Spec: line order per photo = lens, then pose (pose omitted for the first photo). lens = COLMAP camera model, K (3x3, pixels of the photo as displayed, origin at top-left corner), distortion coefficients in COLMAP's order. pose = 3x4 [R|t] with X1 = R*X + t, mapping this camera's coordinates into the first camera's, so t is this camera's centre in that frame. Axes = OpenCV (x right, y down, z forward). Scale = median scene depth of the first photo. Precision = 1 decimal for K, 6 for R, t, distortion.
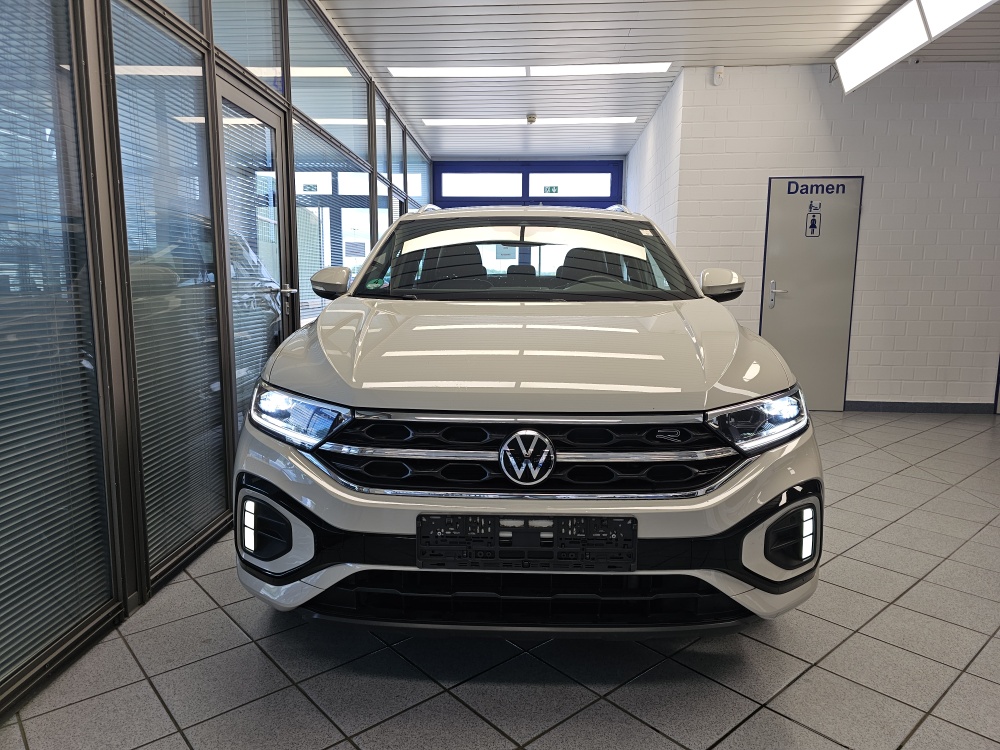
lens RADIAL K [[673.0, 0, 495.6], [0, 673.0, 371.7], [0, 0, 1]] dist [0.055289, -0.062681]
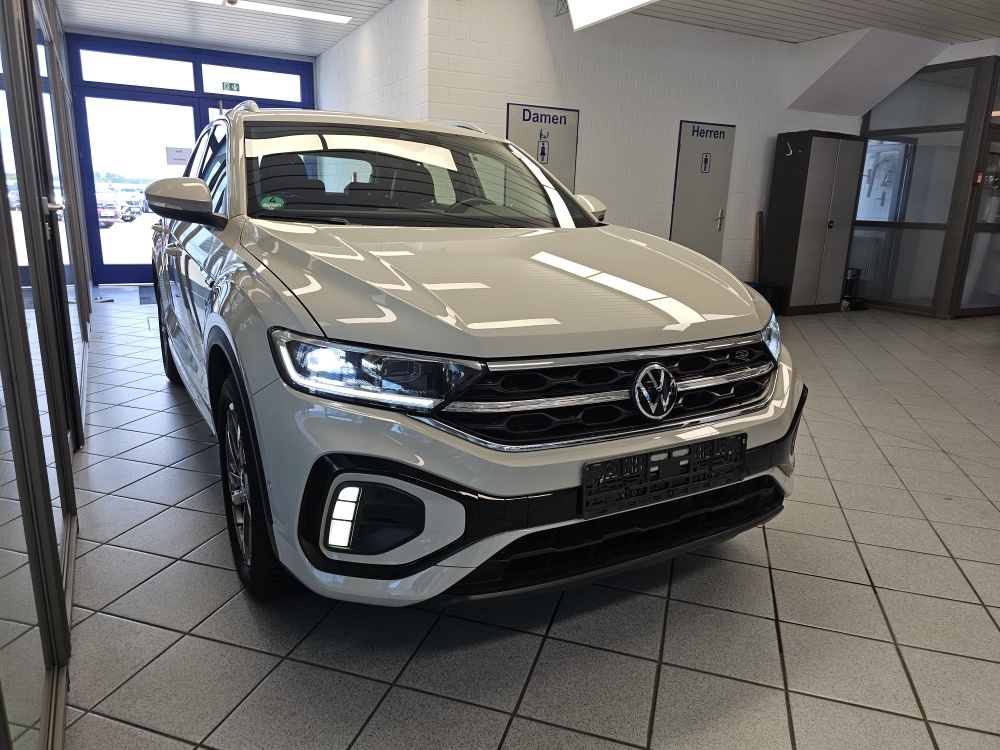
lens RADIAL K [[673.0, 0, 495.6], [0, 673.0, 371.7], [0, 0, 1]] dist [0.055289, -0.062681]
pose [[0.851612, -0.106135, 0.513316, -0.351987], [0.043603, 0.990236, 0.132405, -0.023517], [-0.522356, -0.090376, 0.847925, 0.145817]]
